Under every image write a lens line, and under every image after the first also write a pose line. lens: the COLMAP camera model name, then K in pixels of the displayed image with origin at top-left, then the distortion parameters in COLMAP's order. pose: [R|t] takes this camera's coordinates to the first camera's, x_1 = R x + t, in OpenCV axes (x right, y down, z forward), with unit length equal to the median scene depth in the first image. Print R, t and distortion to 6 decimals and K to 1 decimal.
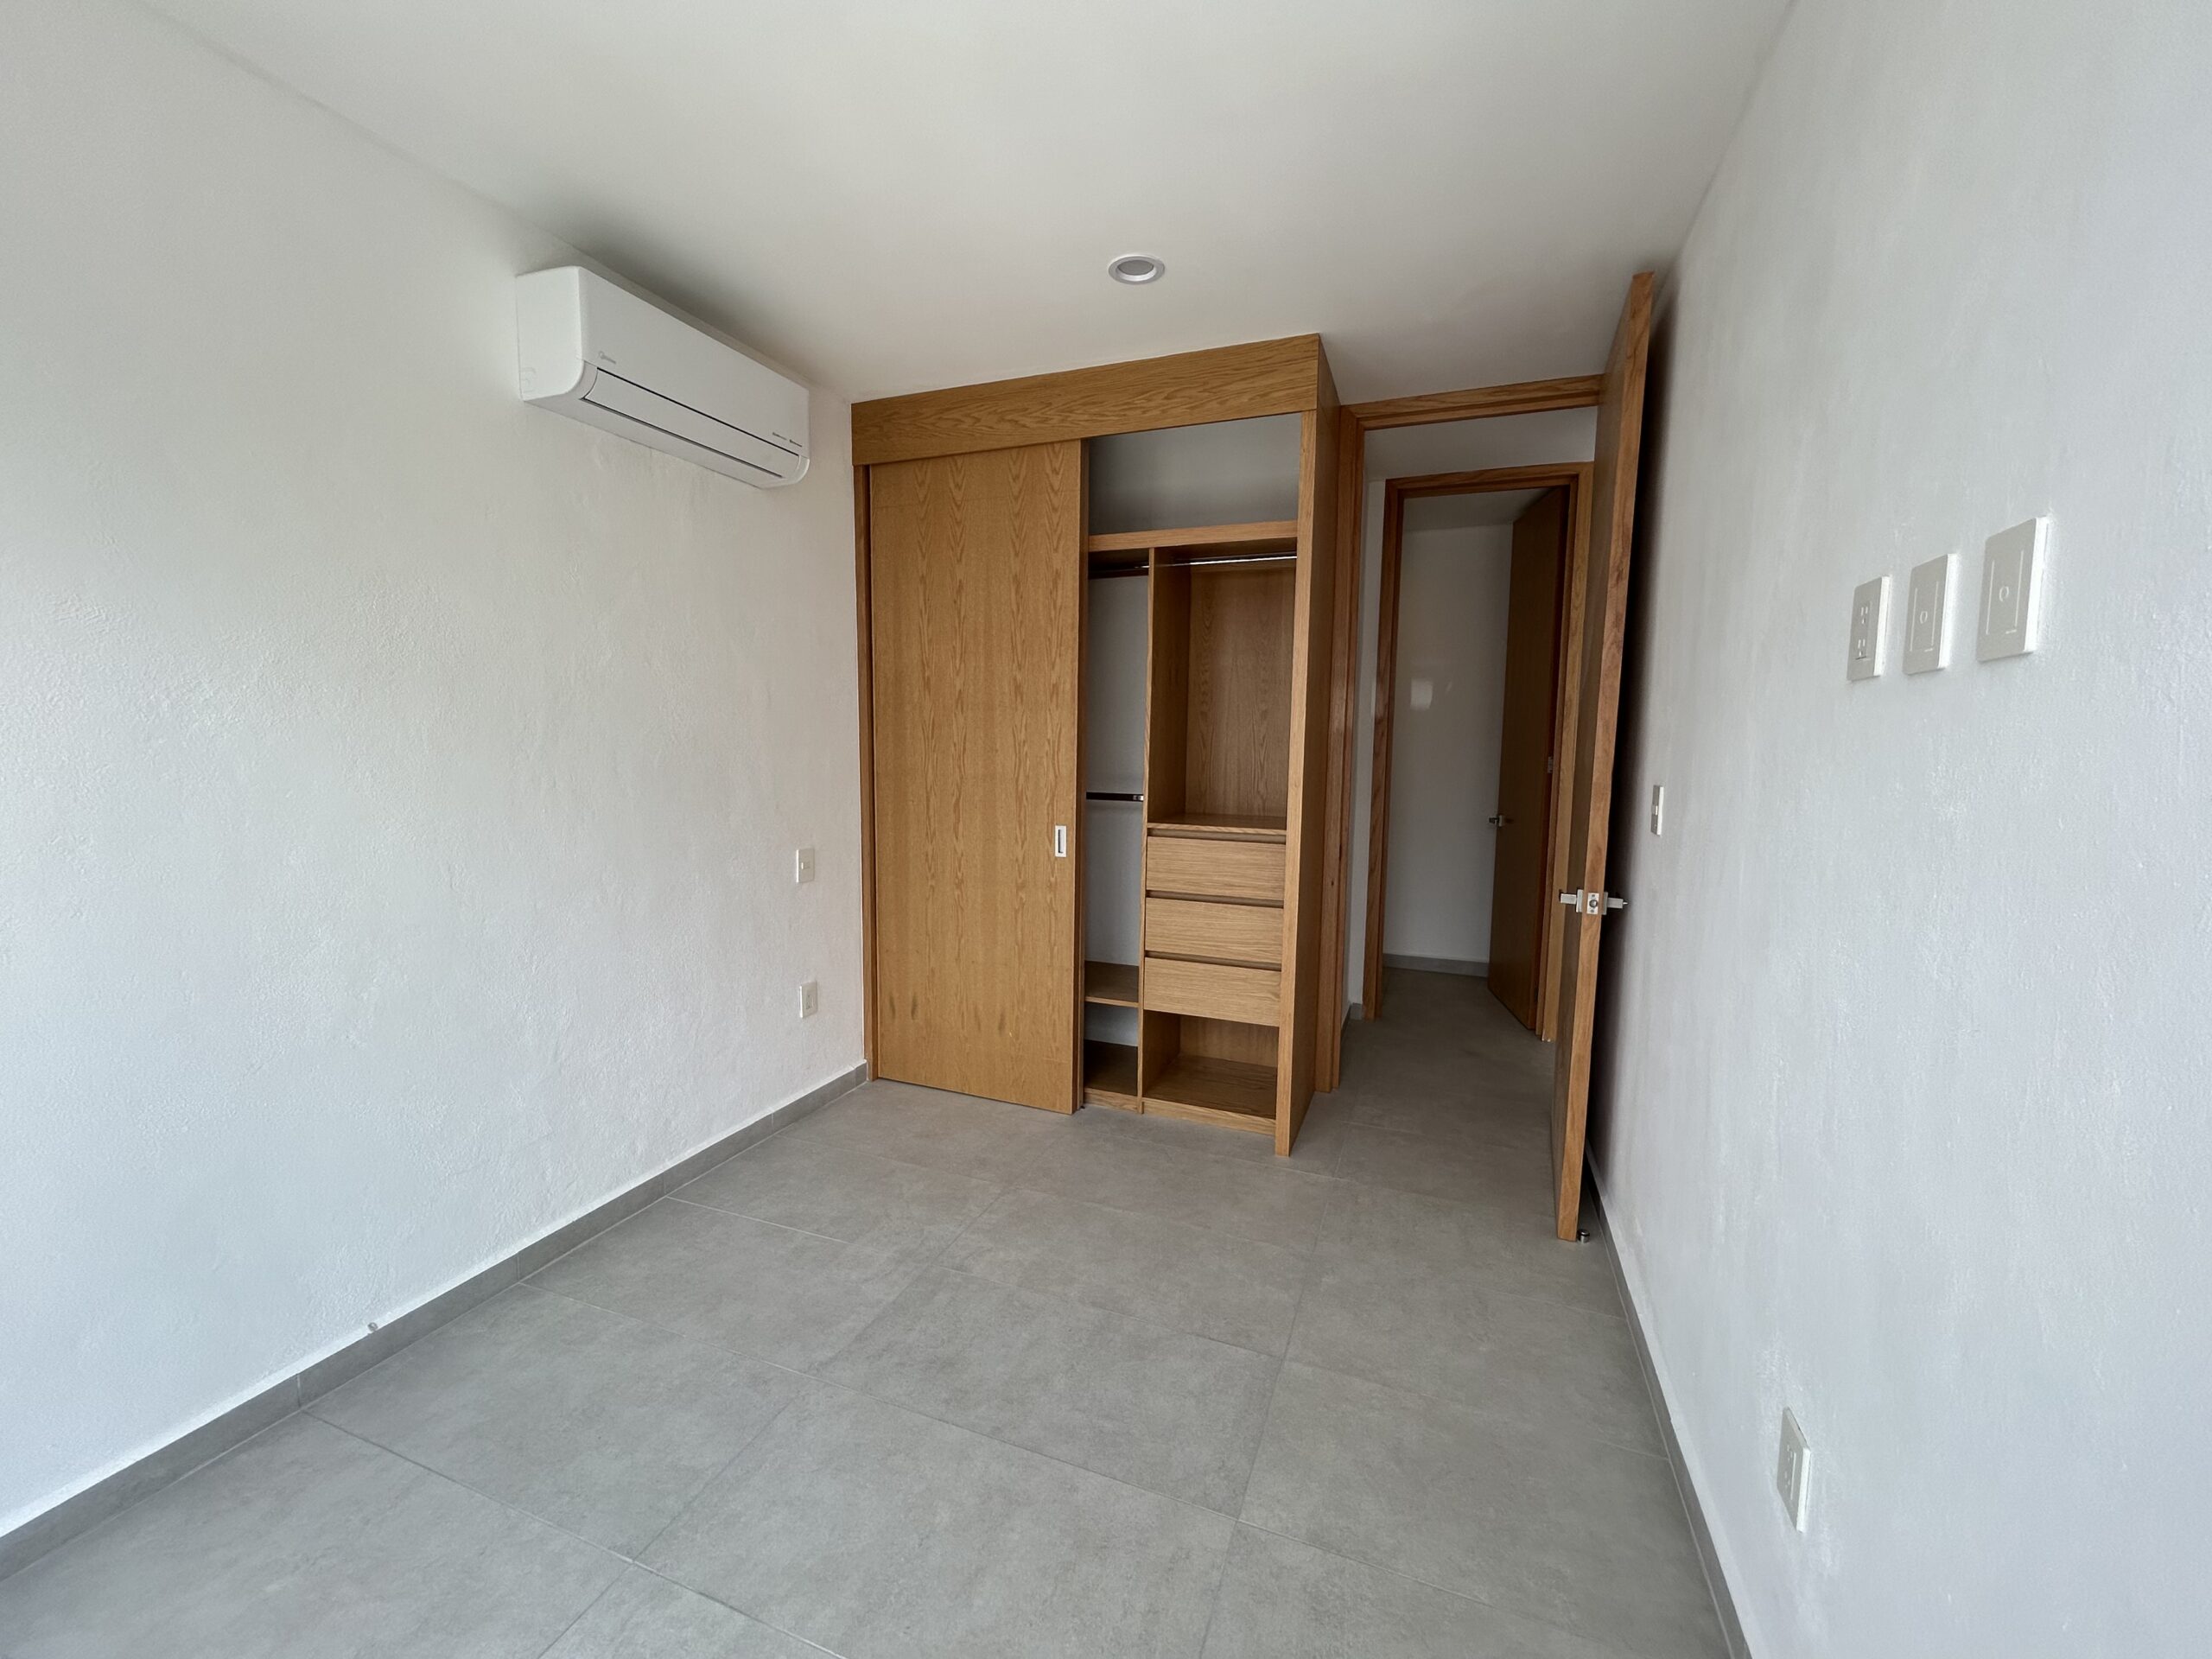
lens RADIAL K [[890.1, 0, 1097.7], [0, 890.1, 828.4], [0, 0, 1]] dist [-0.003930, 0.002054]
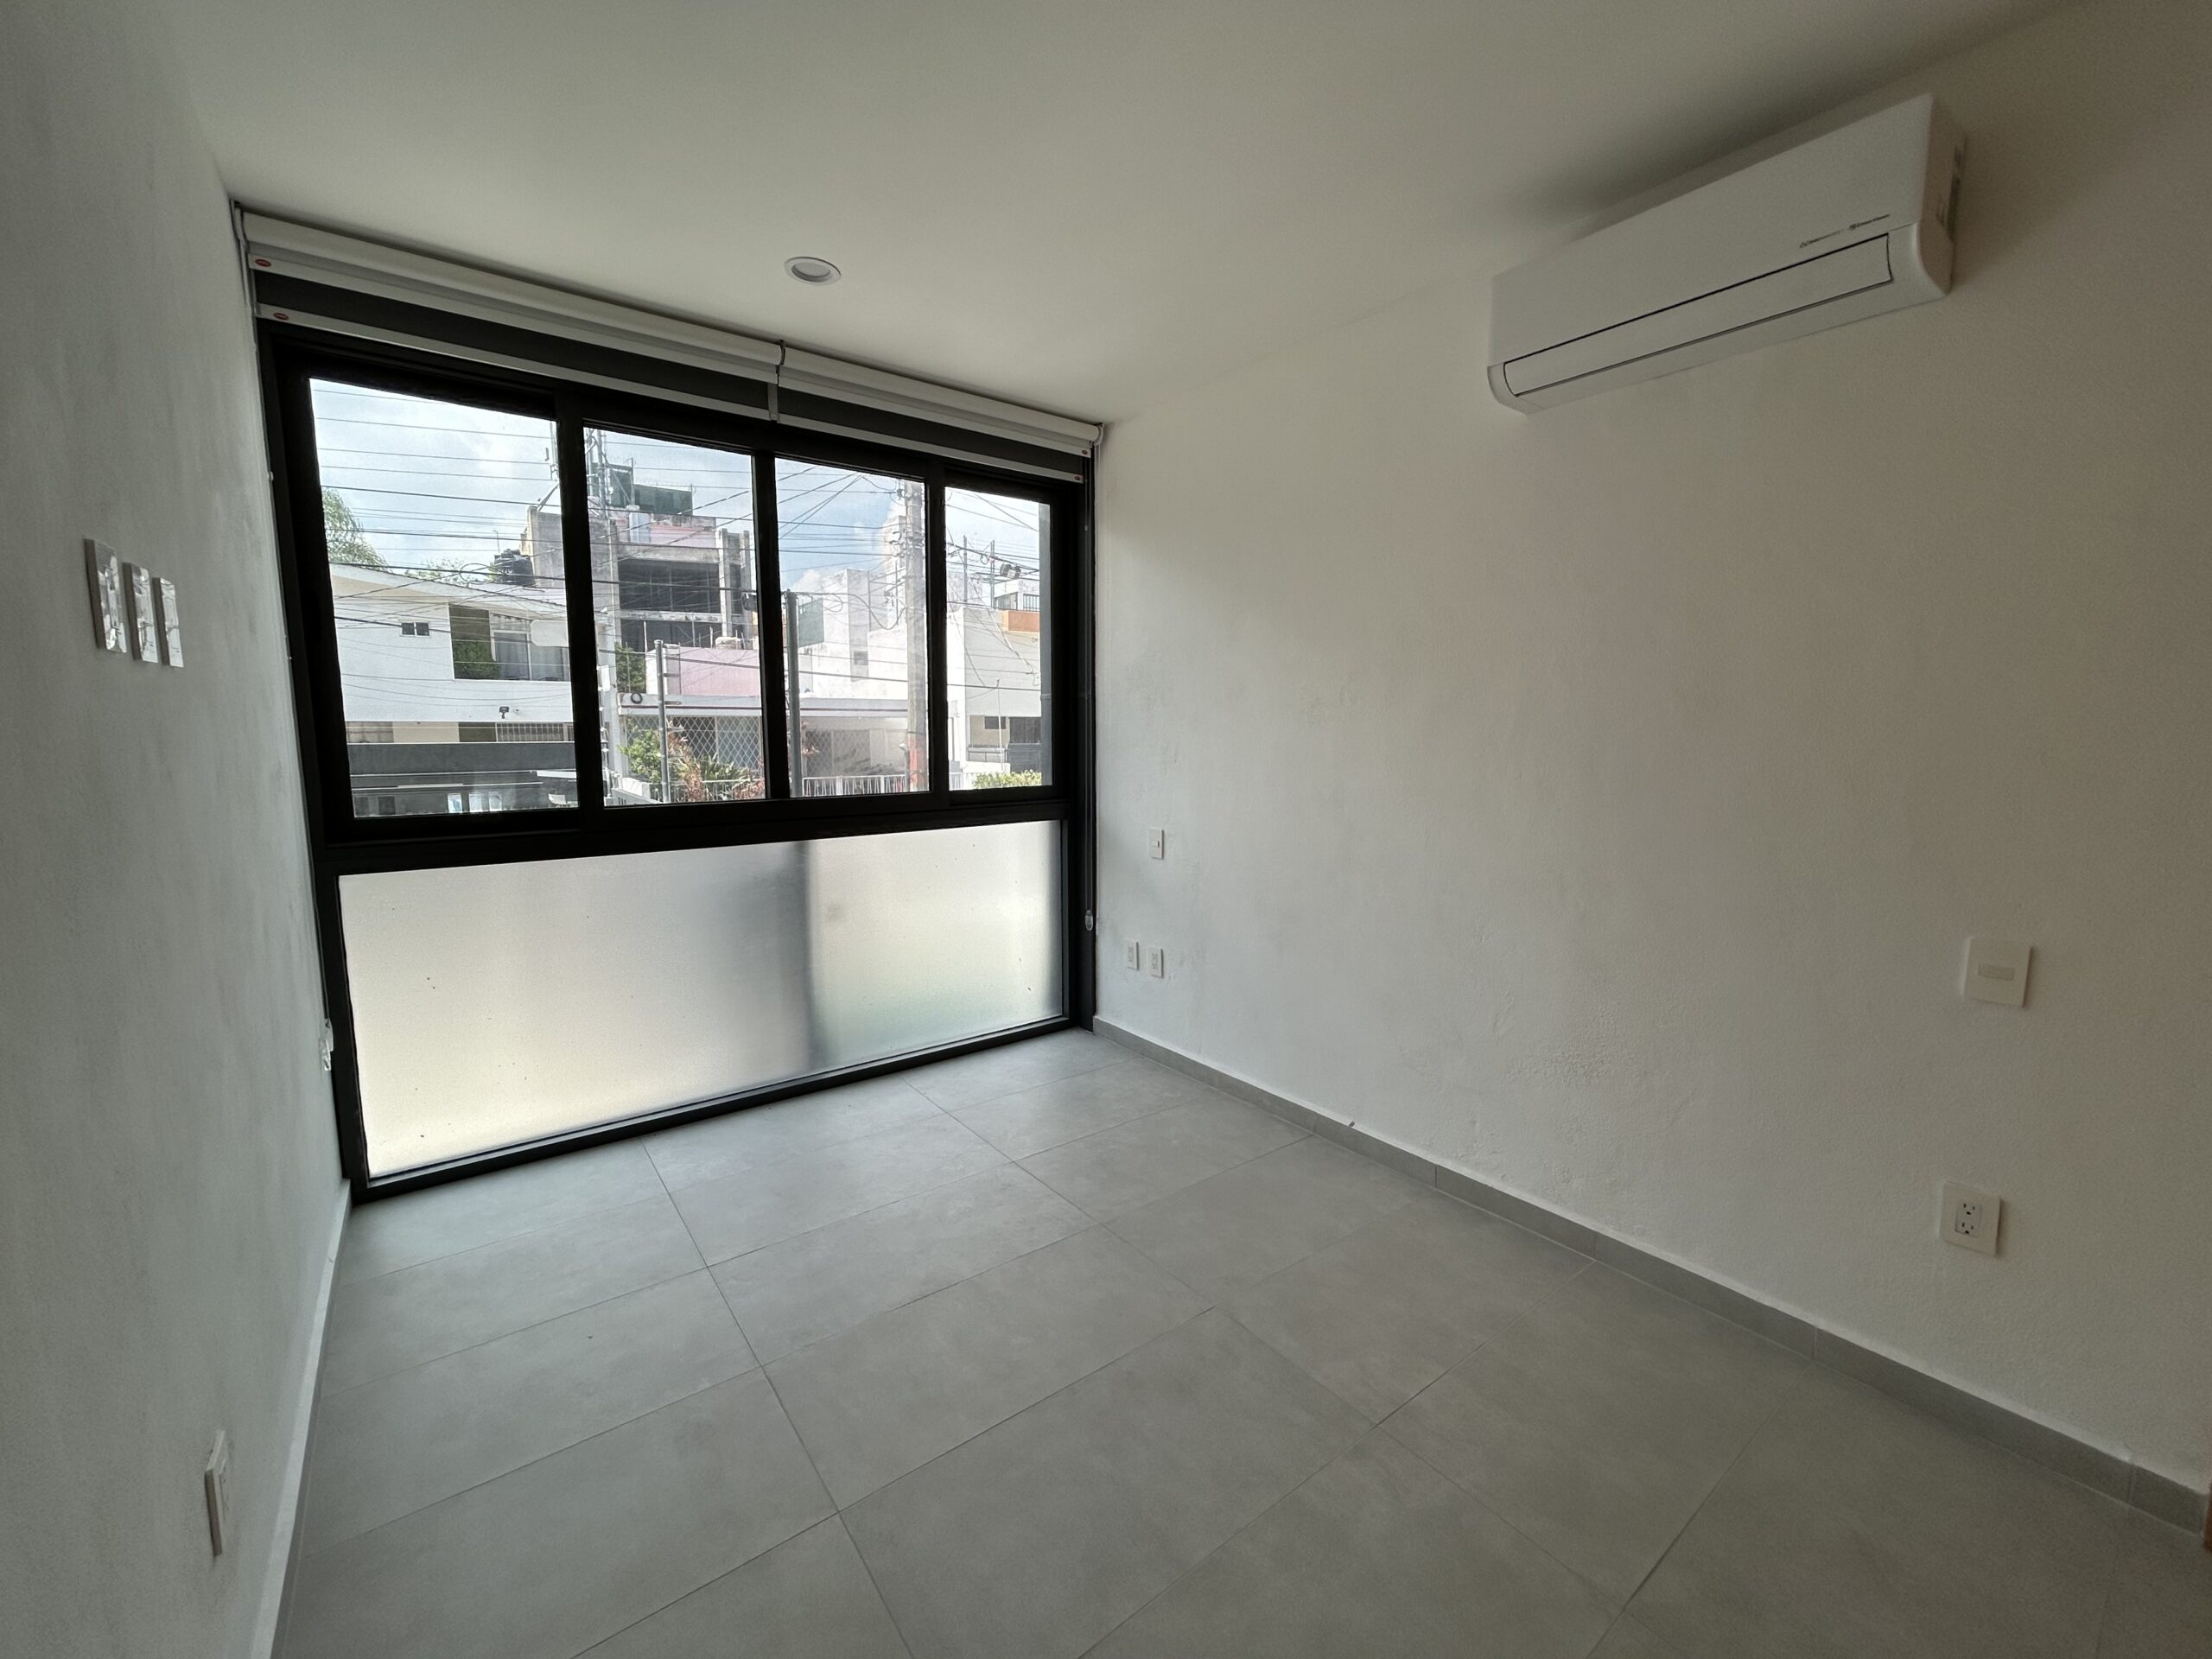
lens RADIAL K [[890.1, 0, 1103.9], [0, 890.1, 825.1], [0, 0, 1]] dist [-0.003930, 0.002054]
pose [[-0.518313, 0.085122, -0.850944, 0.589449], [-0.088114, 0.984423, 0.152145, -0.118152], [0.850640, 0.153839, -0.502738, 1.227218]]
